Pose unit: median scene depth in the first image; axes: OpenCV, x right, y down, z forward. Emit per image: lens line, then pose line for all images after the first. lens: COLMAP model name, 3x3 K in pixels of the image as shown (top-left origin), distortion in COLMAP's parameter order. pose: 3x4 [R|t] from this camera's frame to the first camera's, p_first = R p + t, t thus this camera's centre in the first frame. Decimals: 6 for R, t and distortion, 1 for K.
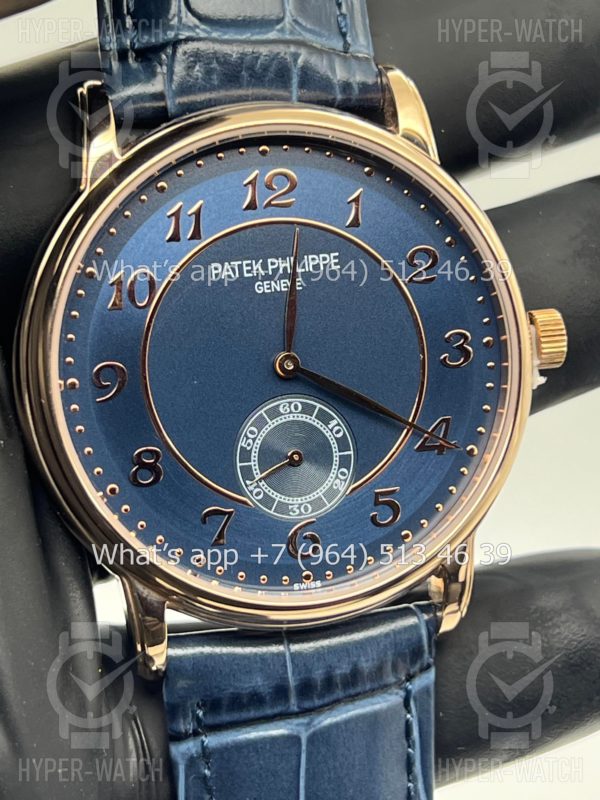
lens RADIAL K [[1754.5, 0, 300.0], [0, 1754.5, 400.0], [0, 0, 1]] dist [0.111438, 0.211822]
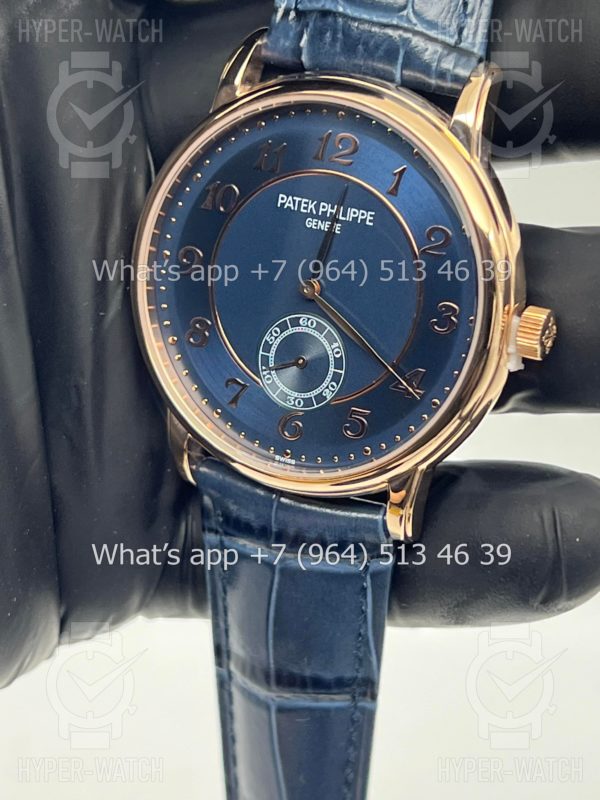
lens RADIAL K [[1754.5, 0, 300.0], [0, 1754.5, 400.0], [0, 0, 1]] dist [0.111438, 0.211822]
pose [[0.754052, 0.333315, -0.565956, 0.713249], [-0.235402, 0.941571, 0.240892, -0.242439], [0.613181, -0.048418, 0.788457, 0.008593]]
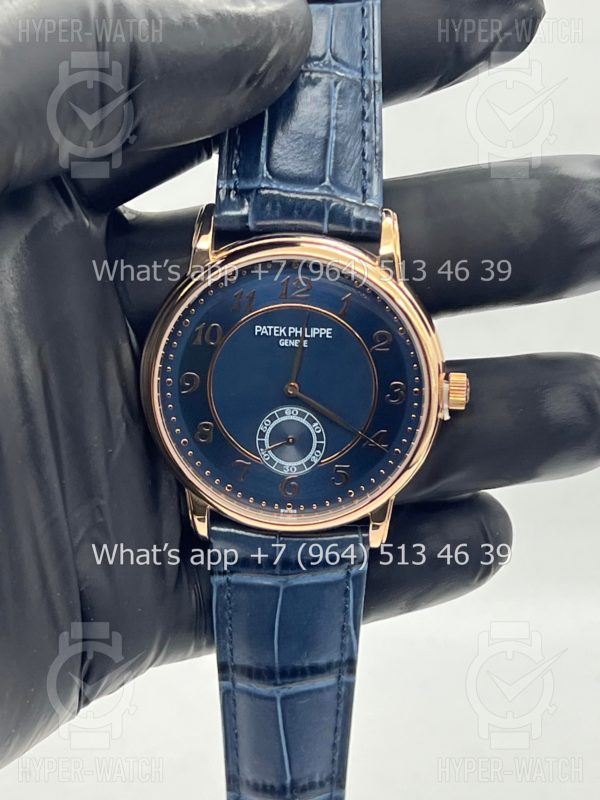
lens RADIAL K [[1754.5, 0, 300.0], [0, 1754.5, 400.0], [0, 0, 1]] dist [0.111438, 0.211822]
pose [[0.951666, 0.186879, -0.243737, 0.420279], [-0.123778, 0.959648, 0.252496, -0.443434], [0.281088, -0.210122, 0.936396, -0.612887]]
